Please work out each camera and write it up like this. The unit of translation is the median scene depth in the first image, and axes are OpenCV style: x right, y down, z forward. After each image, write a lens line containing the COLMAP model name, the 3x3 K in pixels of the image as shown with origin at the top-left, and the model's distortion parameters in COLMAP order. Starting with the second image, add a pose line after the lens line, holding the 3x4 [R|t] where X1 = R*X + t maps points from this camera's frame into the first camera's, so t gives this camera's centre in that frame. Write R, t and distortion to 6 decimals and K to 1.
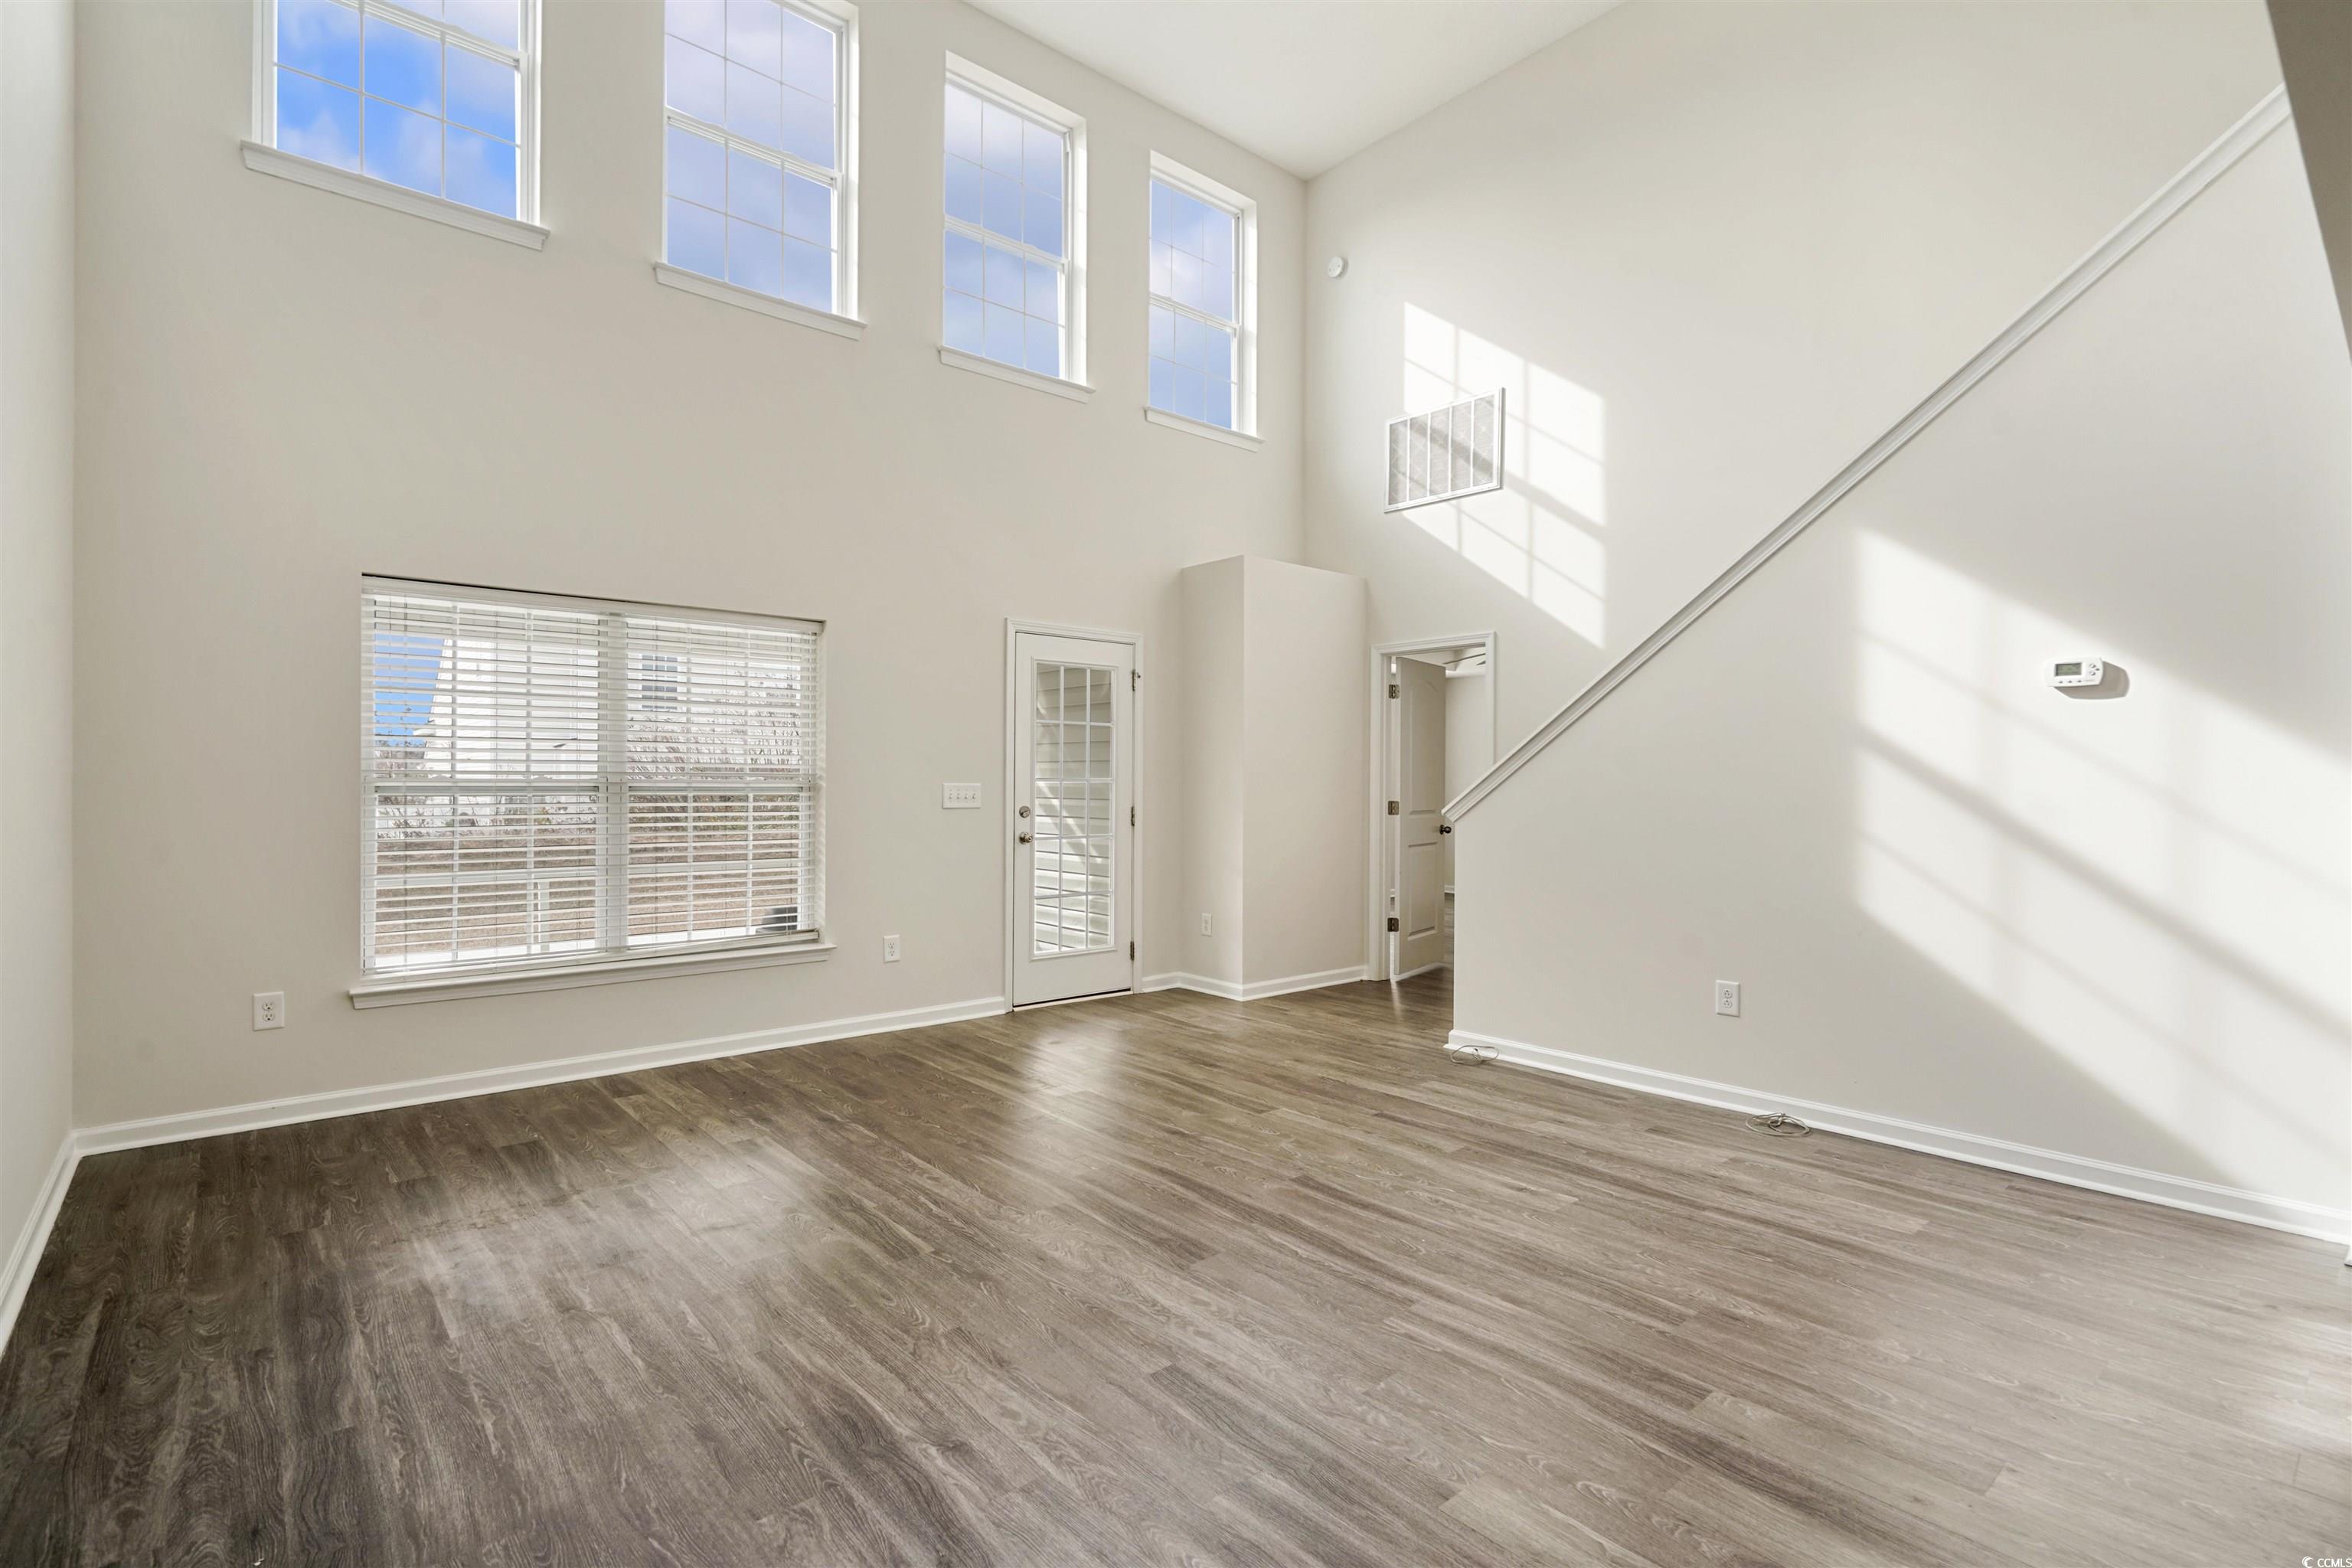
lens RADIAL K [[1092.1, 0, 1205.2], [0, 1092.1, 783.9], [0, 0, 1]] dist [-0.001937, -0.000582]
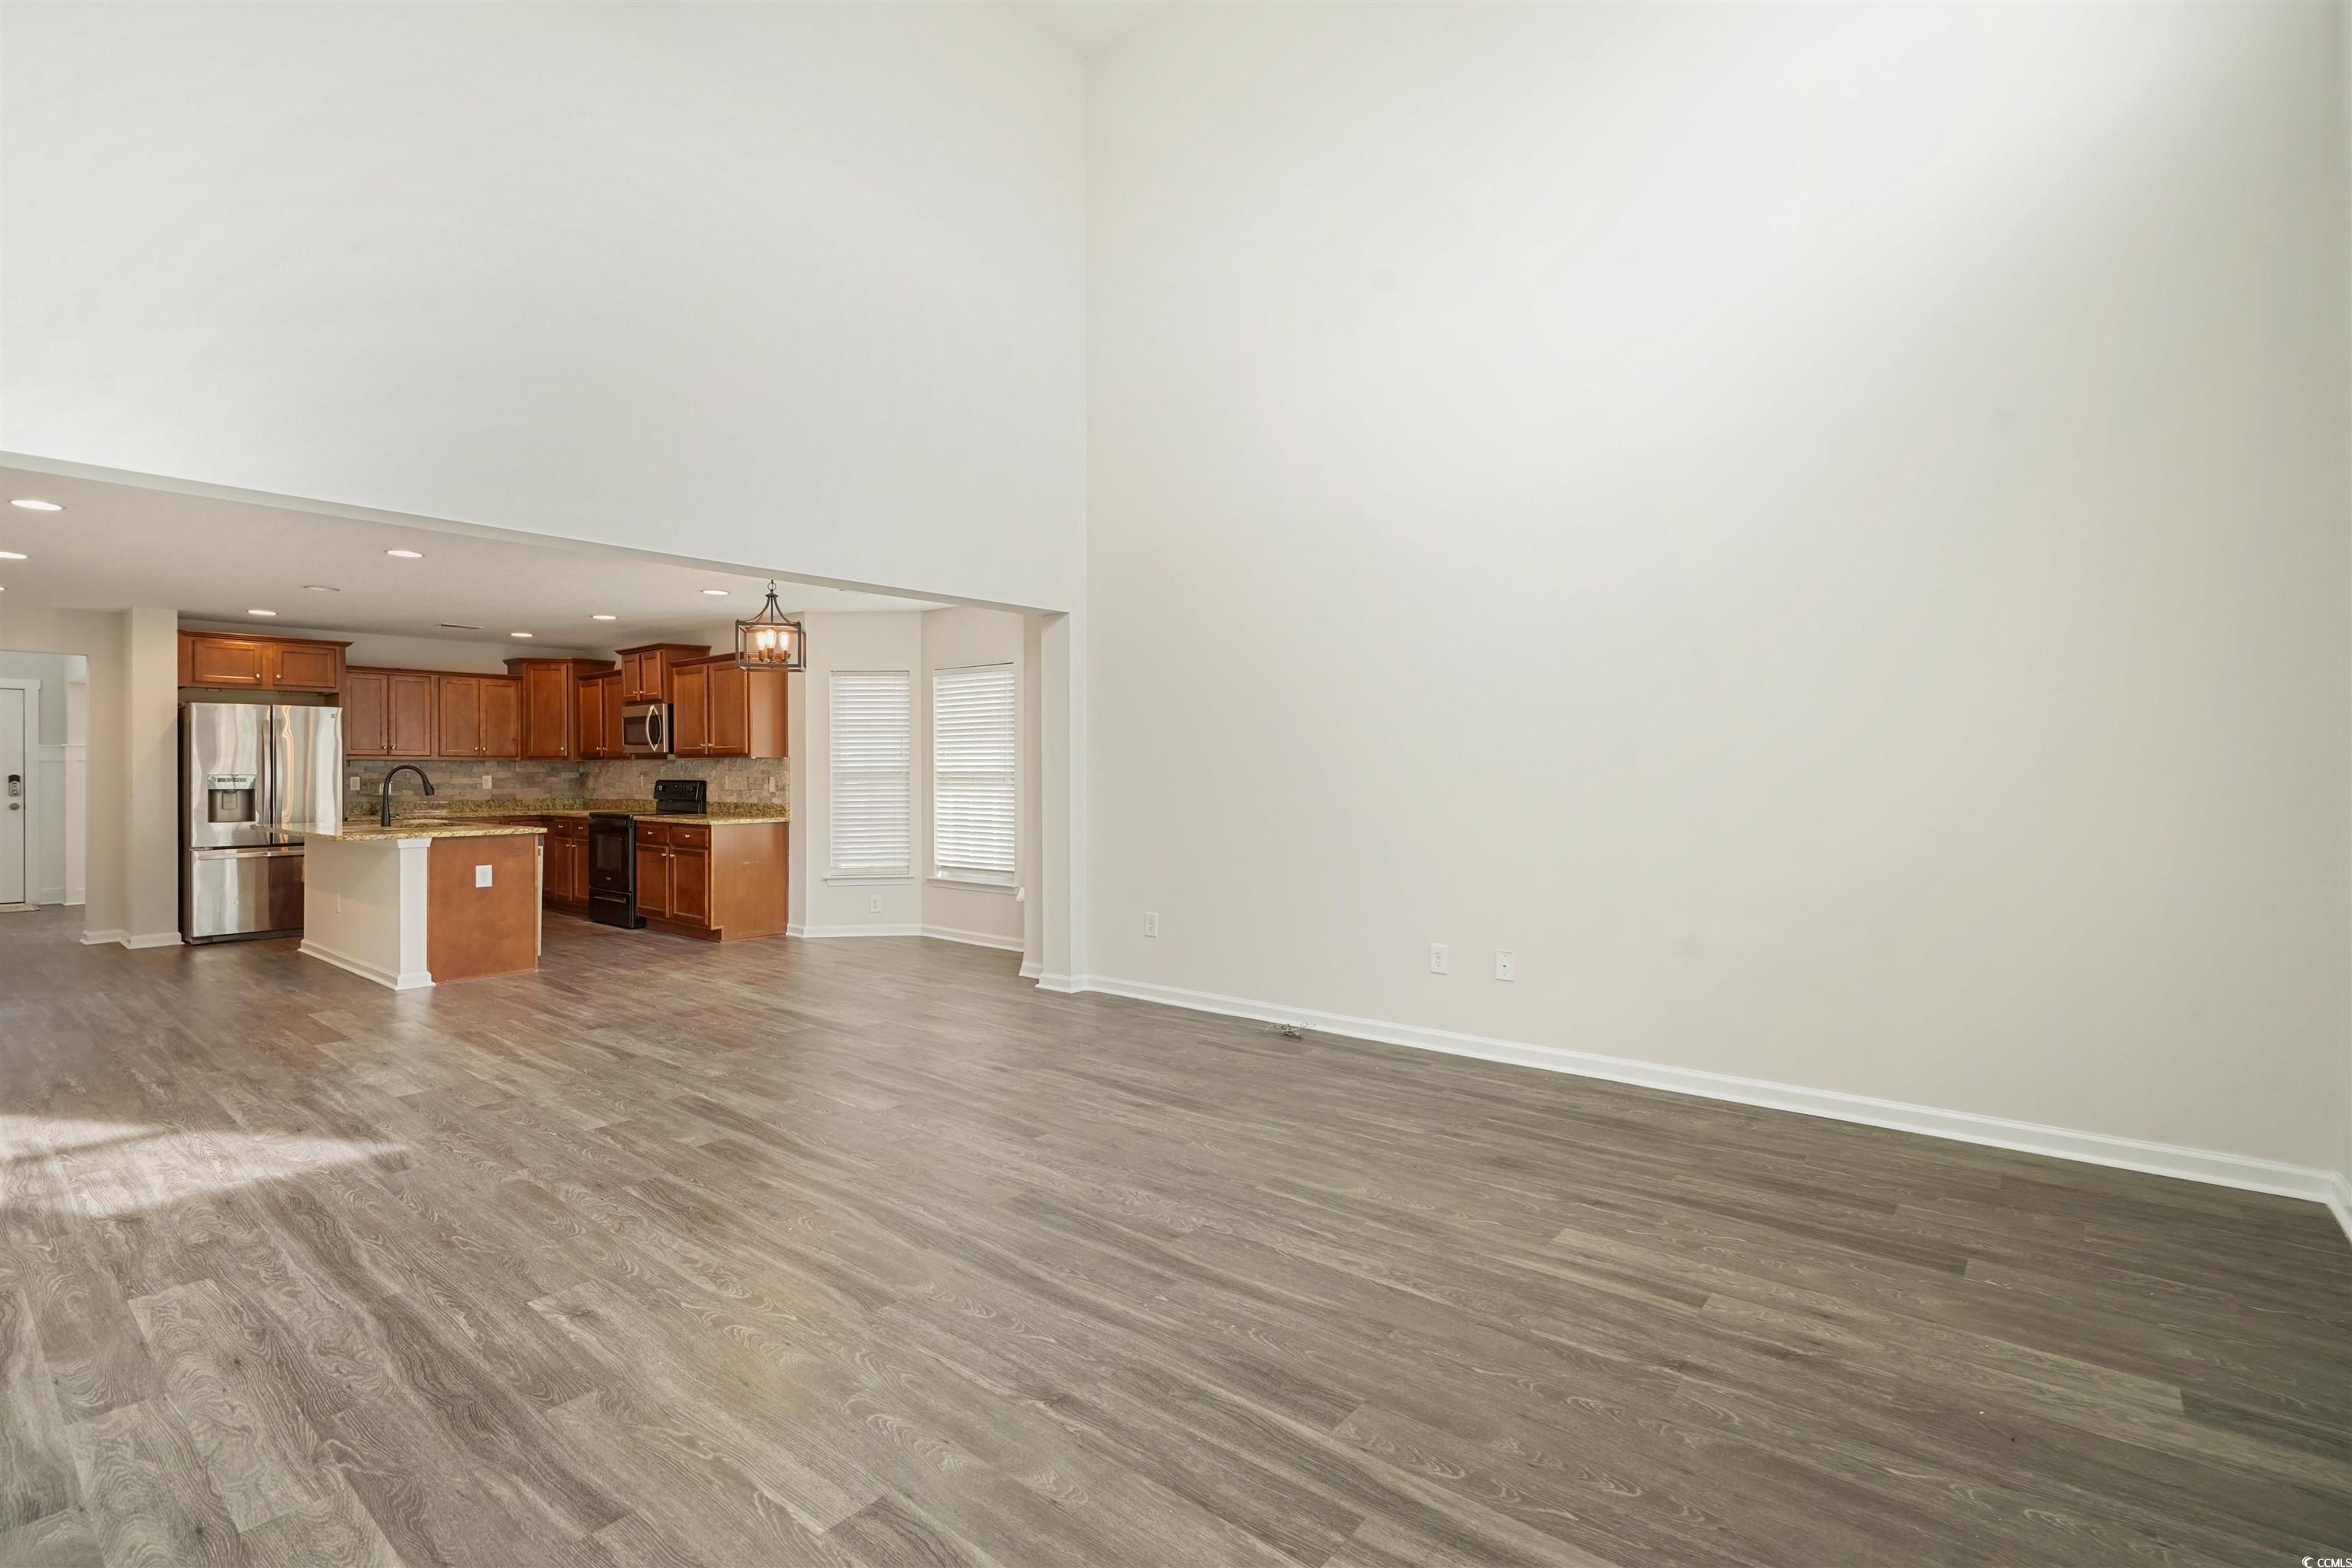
lens RADIAL K [[1092.1, 0, 1186.6], [0, 1092.1, 767.2], [0, 0, 1]] dist [-0.001937, -0.000582]
pose [[-0.988551, -0.000569, -0.150883, -0.006905], [0.000212, 0.999987, -0.005163, -0.000121], [0.150884, -0.005136, -0.988538, 1.677368]]
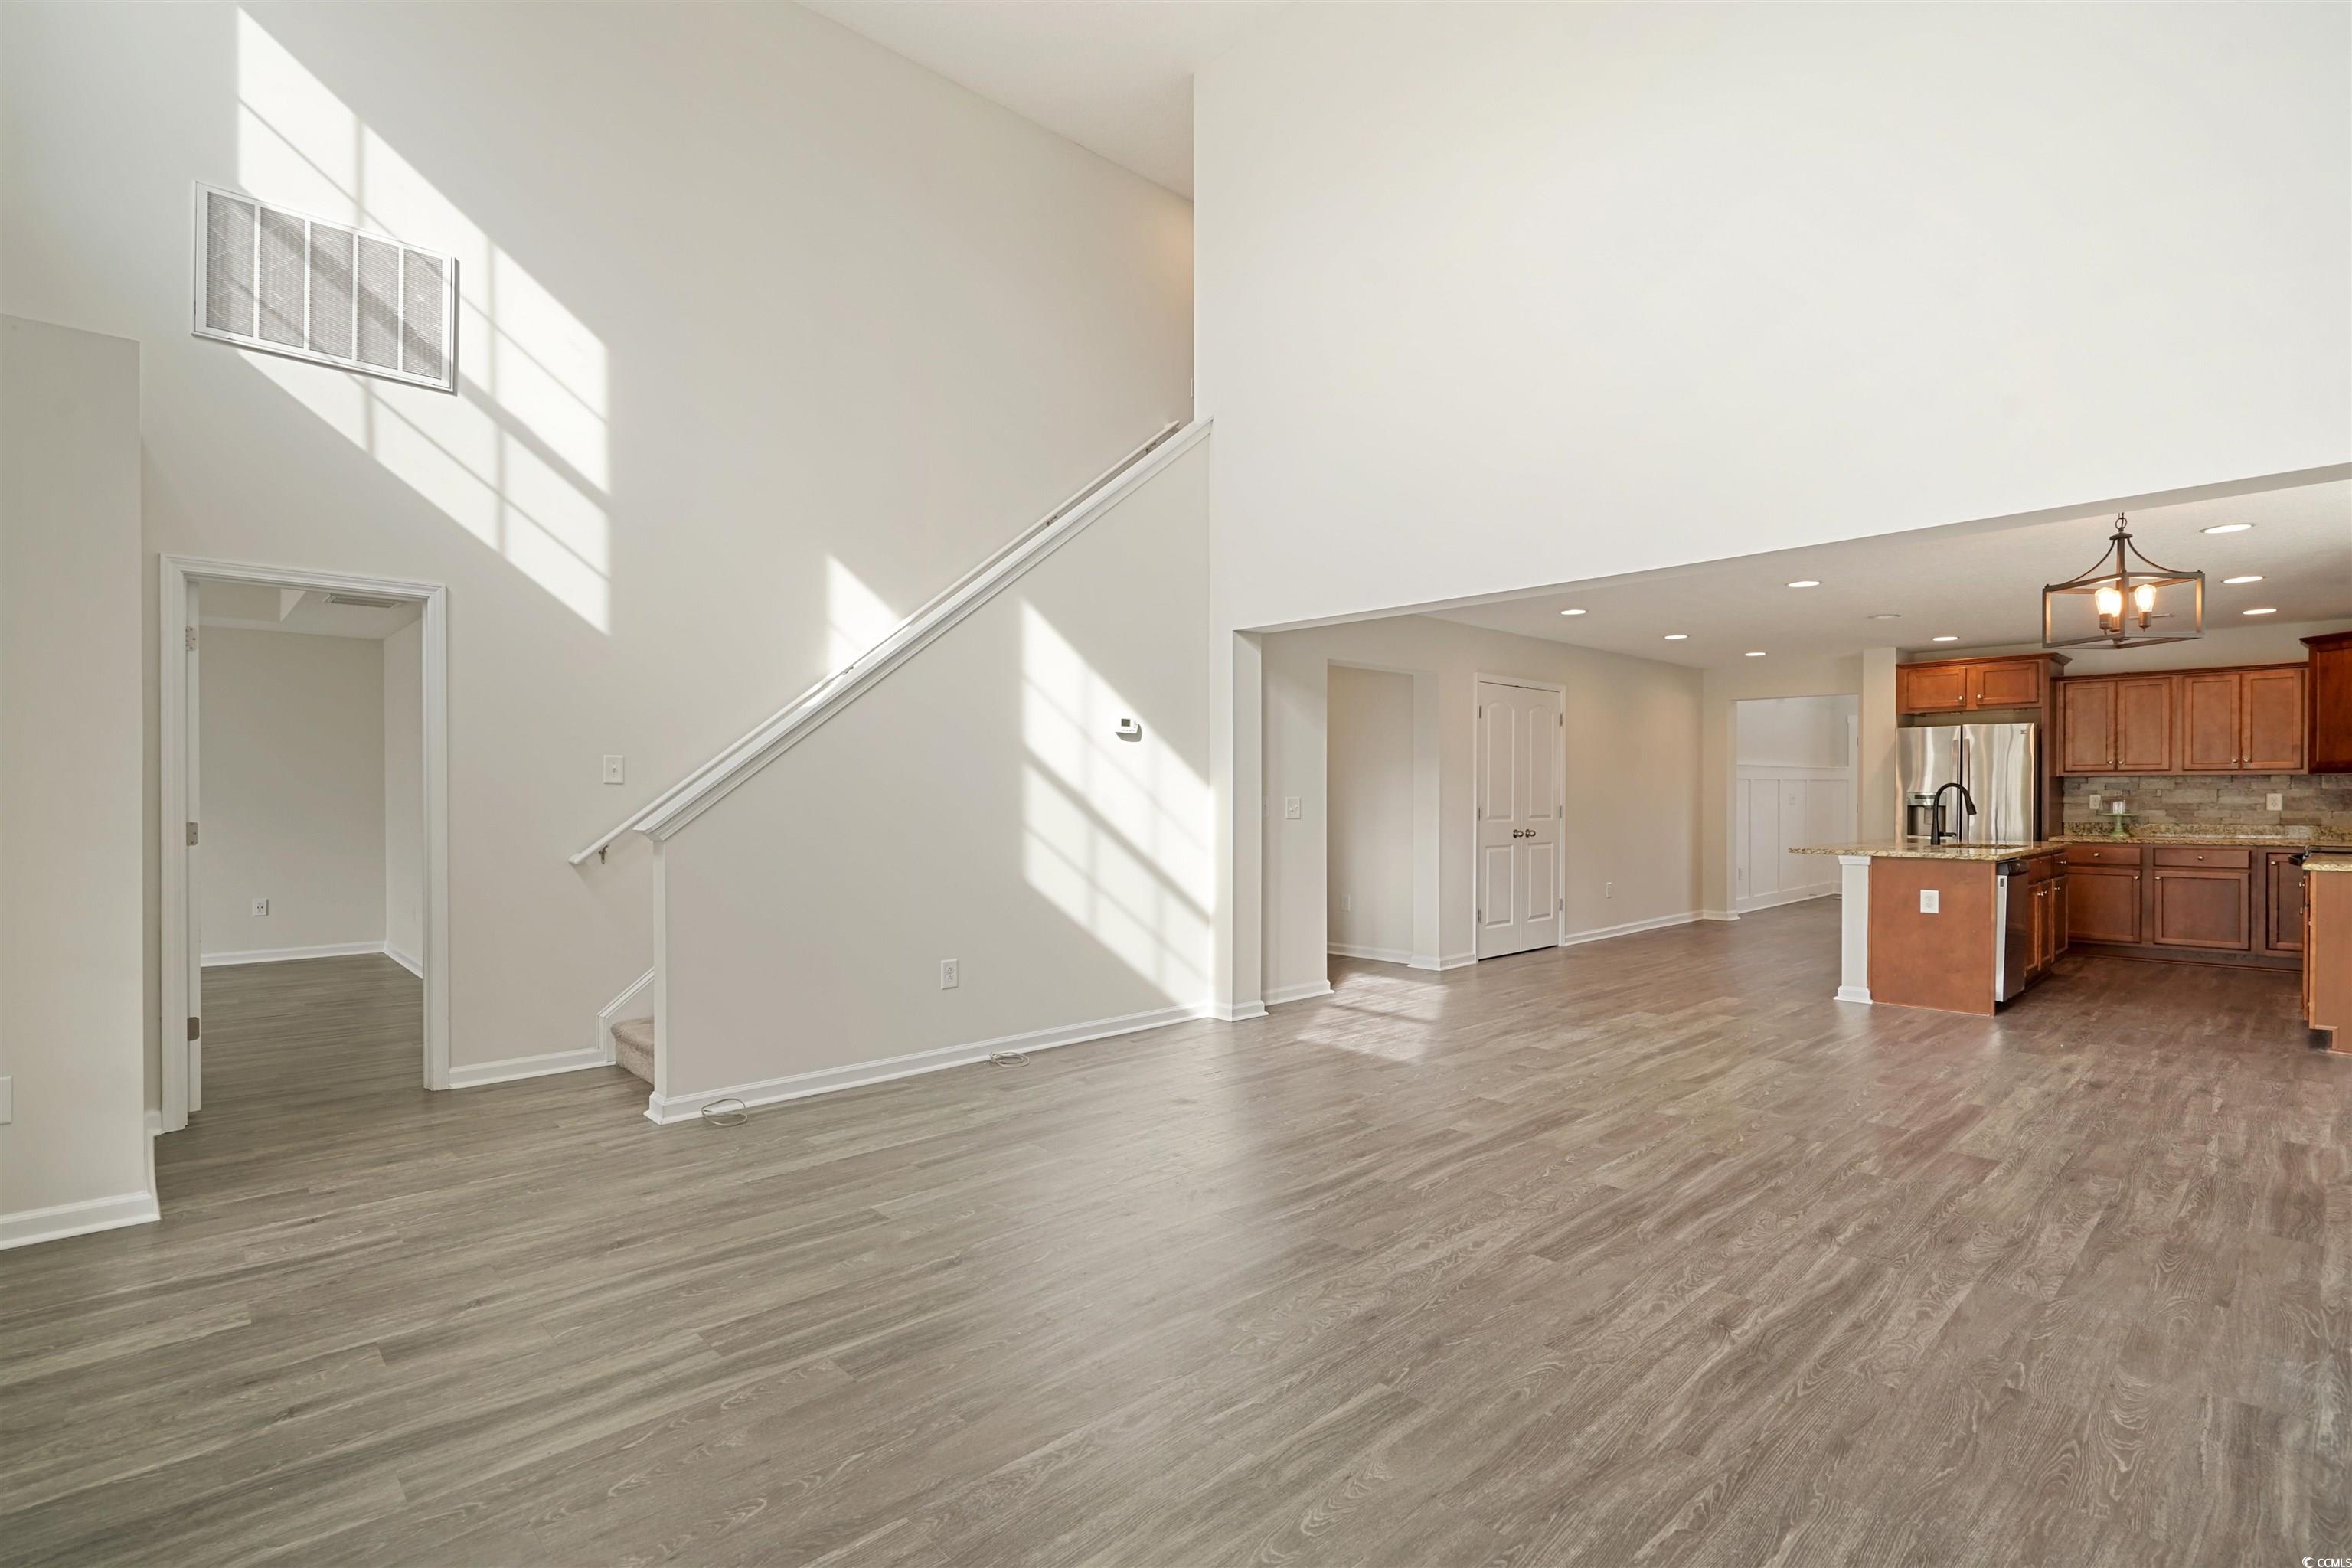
lens RADIAL K [[1092.1, 0, 1136.0], [0, 1092.1, 808.5], [0, 0, 1]] dist [-0.001937, -0.000582]
pose [[-0.004589, -0.019036, 0.999808, -0.825934], [0.000064, 0.999819, 0.019036, -0.006118], [-0.999989, 0.000151, -0.004587, 0.943011]]
